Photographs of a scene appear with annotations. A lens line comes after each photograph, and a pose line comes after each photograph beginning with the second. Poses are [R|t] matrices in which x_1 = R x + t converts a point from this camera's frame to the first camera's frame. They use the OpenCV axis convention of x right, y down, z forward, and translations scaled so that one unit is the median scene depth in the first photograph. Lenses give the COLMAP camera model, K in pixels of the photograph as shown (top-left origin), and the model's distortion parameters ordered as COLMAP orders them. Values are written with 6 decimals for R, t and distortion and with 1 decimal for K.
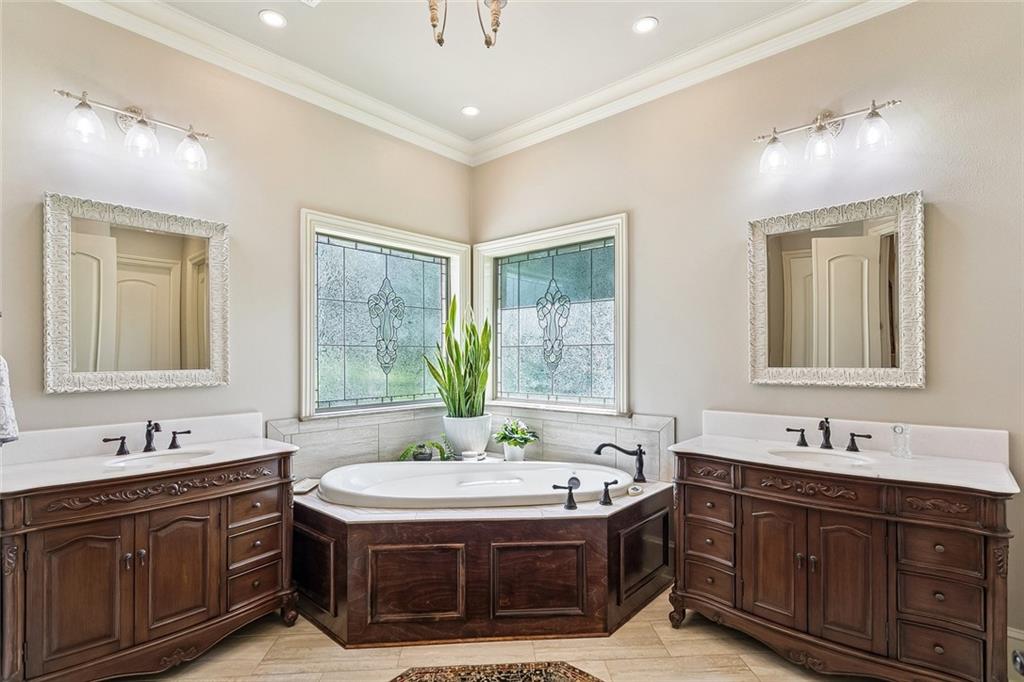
lens RADIAL K [[492.3, 0, 510.4], [0, 492.3, 350.5], [0, 0, 1]] dist [0.000955, 0.000053]
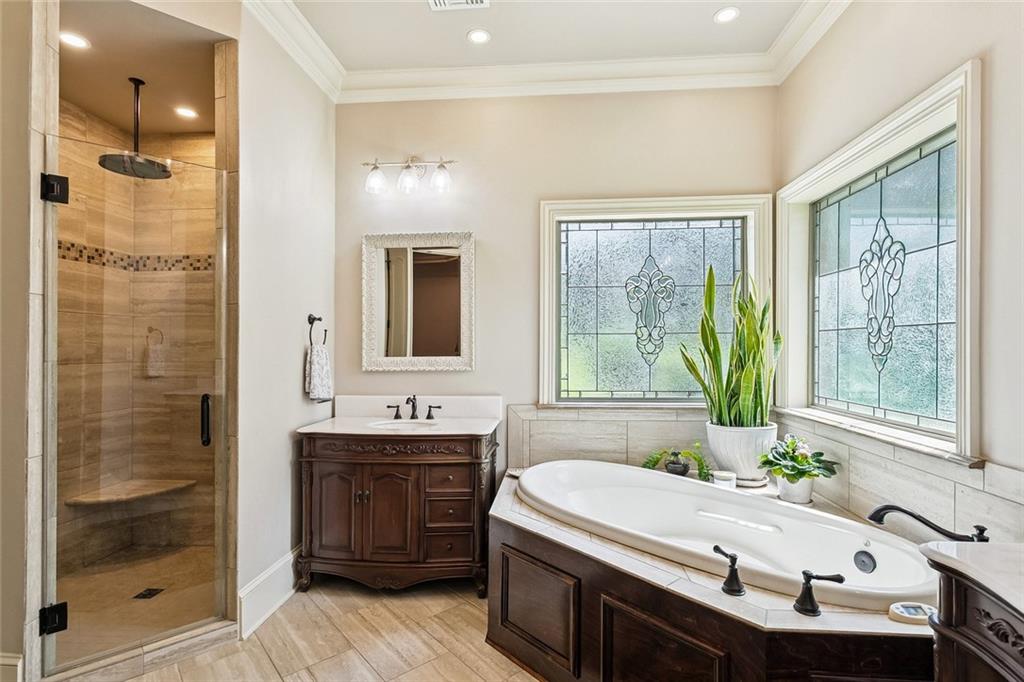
lens RADIAL K [[492.3, 0, 514.8], [0, 492.3, 342.2], [0, 0, 1]] dist [0.000955, 0.000053]
pose [[0.607464, -0.006342, -0.794322, 0.339136], [0.011390, 0.999935, 0.000726, 0.003629], [0.794266, -0.009489, 0.607496, 0.312586]]
